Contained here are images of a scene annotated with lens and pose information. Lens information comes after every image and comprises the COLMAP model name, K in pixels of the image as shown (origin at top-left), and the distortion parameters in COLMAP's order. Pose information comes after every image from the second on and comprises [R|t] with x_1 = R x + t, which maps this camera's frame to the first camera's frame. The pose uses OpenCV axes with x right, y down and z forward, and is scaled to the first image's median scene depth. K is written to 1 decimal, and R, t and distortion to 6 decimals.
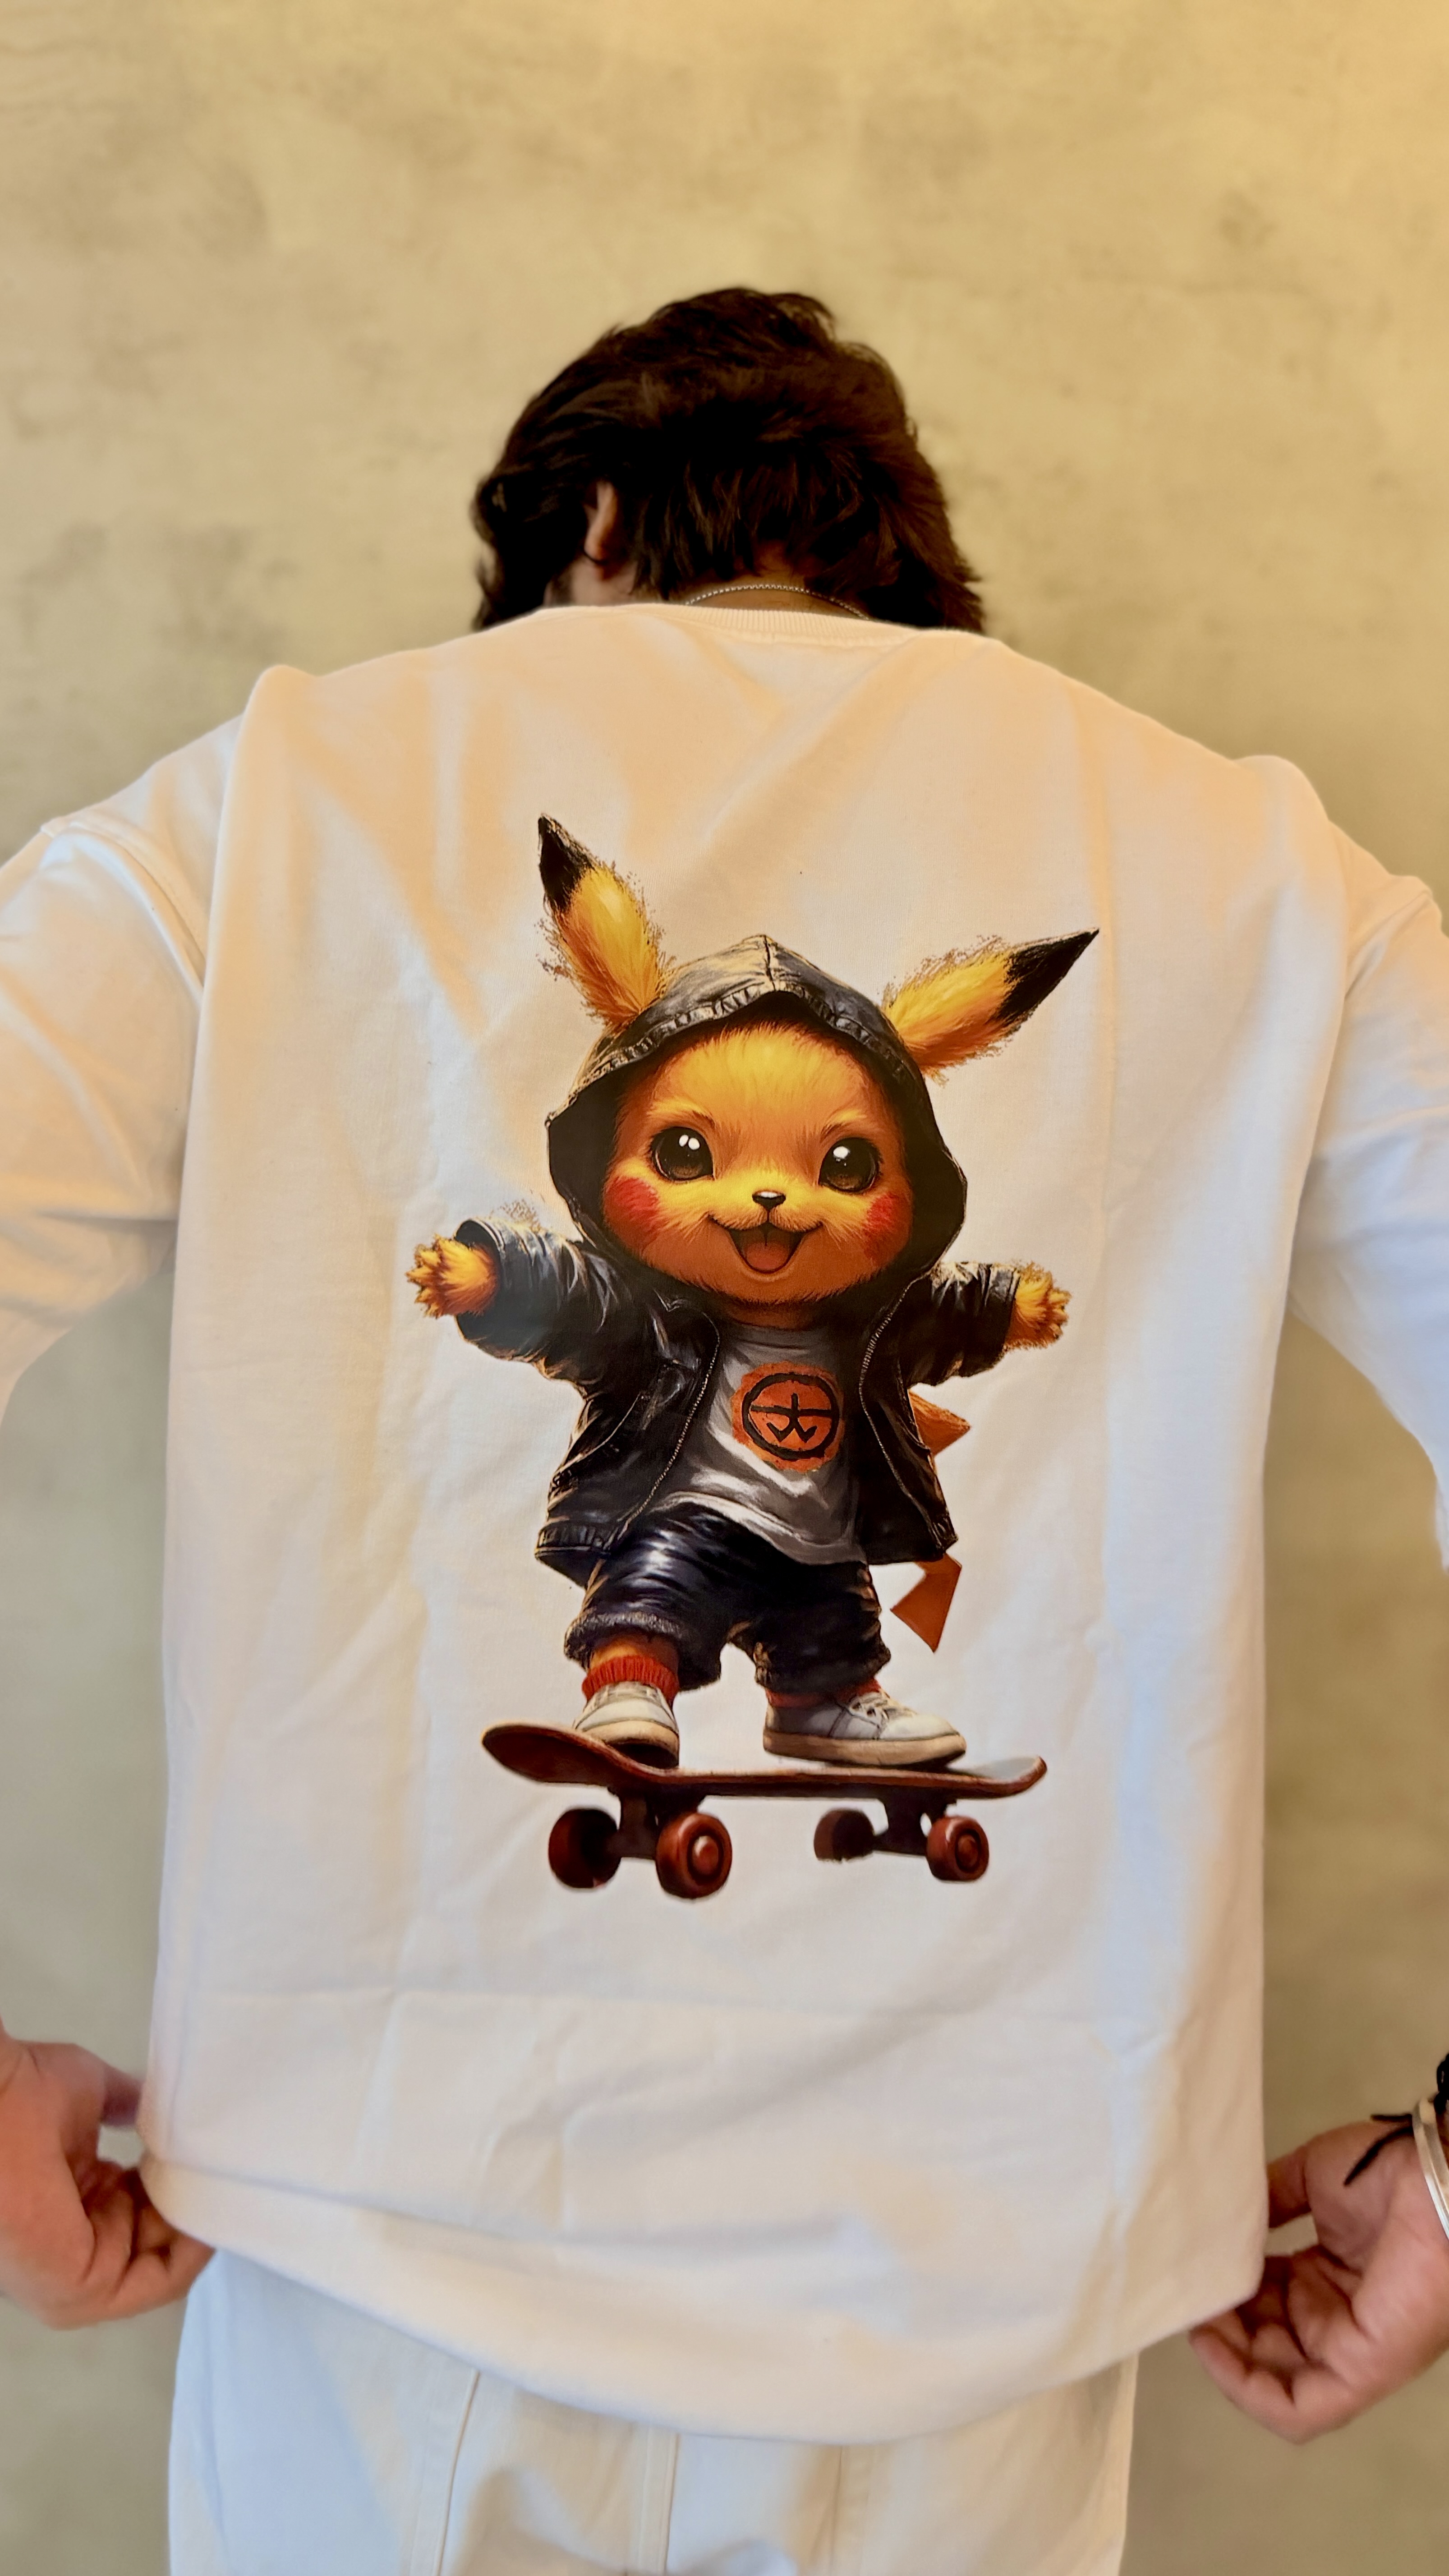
lens RADIAL K [[1771.4, 0, 722.6], [0, 1771.4, 1286.1], [0, 0, 1]] dist [-0.010283, -0.007867]
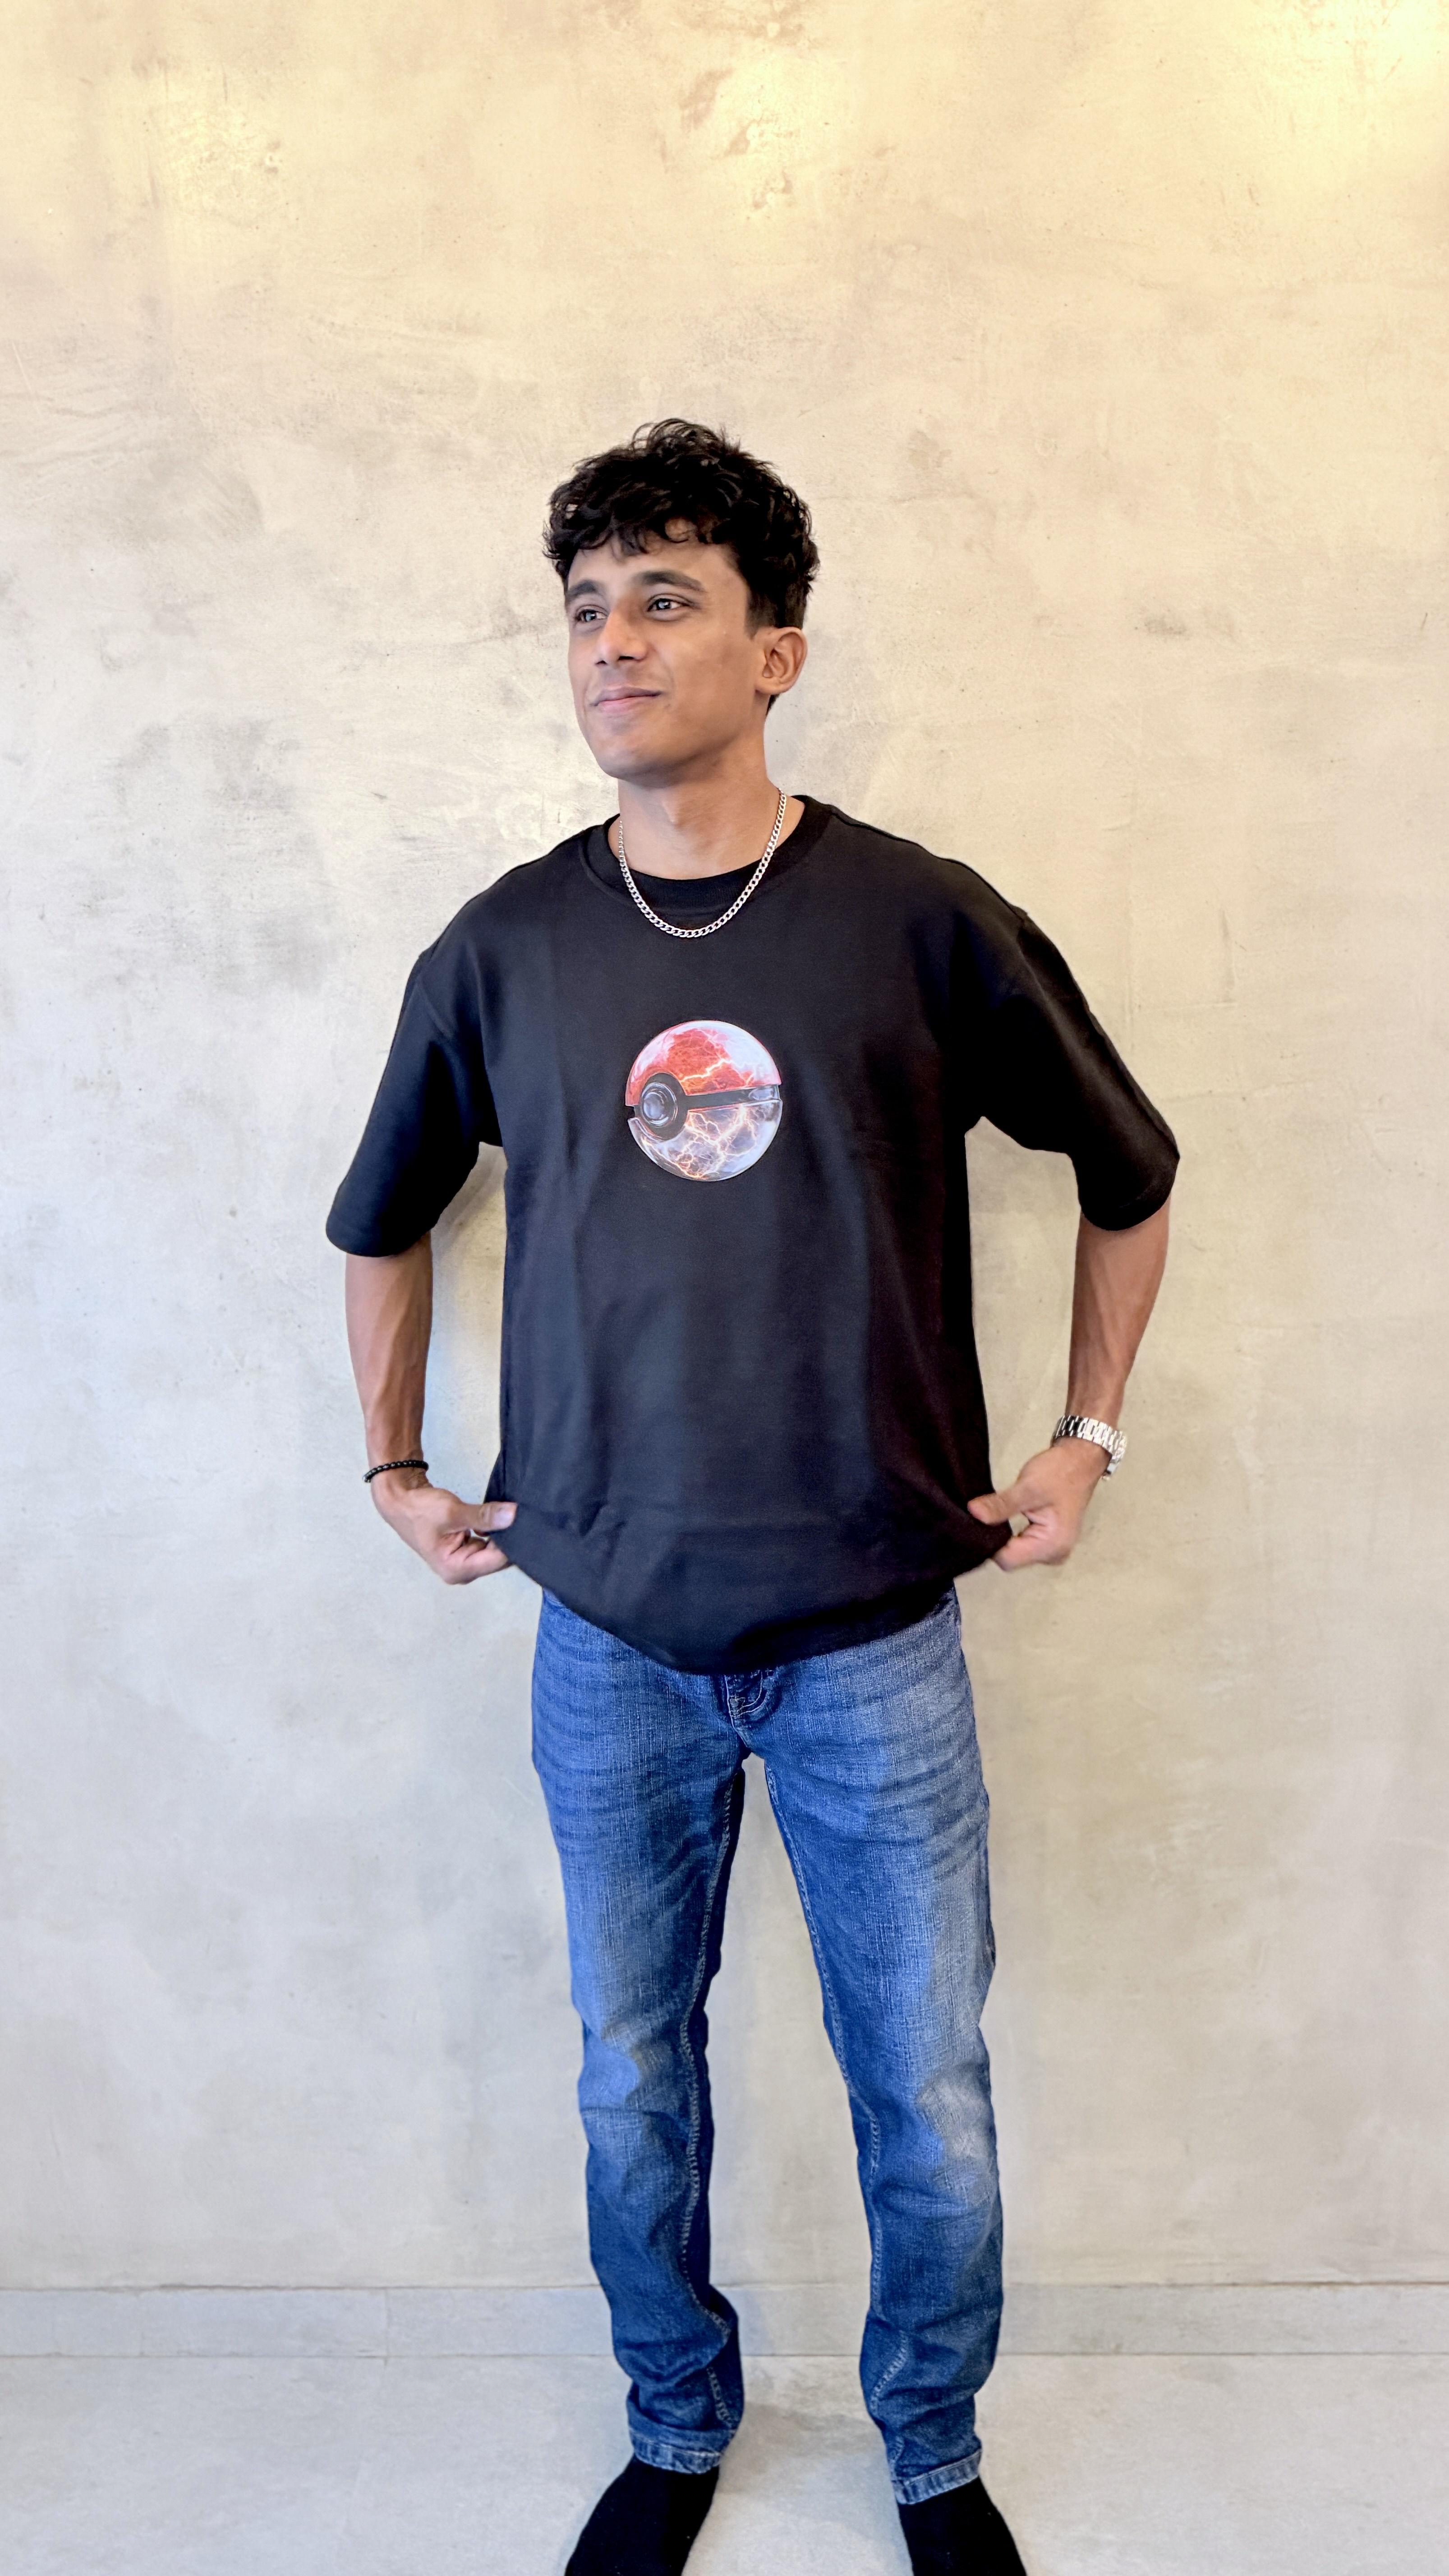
lens RADIAL K [[1771.4, 0, 726.2], [0, 1771.4, 1279.7], [0, 0, 1]] dist [-0.010283, -0.007867]
pose [[0.996677, -0.066875, -0.046508, 0.154844], [0.067301, 0.997703, 0.007667, 0.051851], [0.045889, -0.010772, 0.998888, -0.465395]]
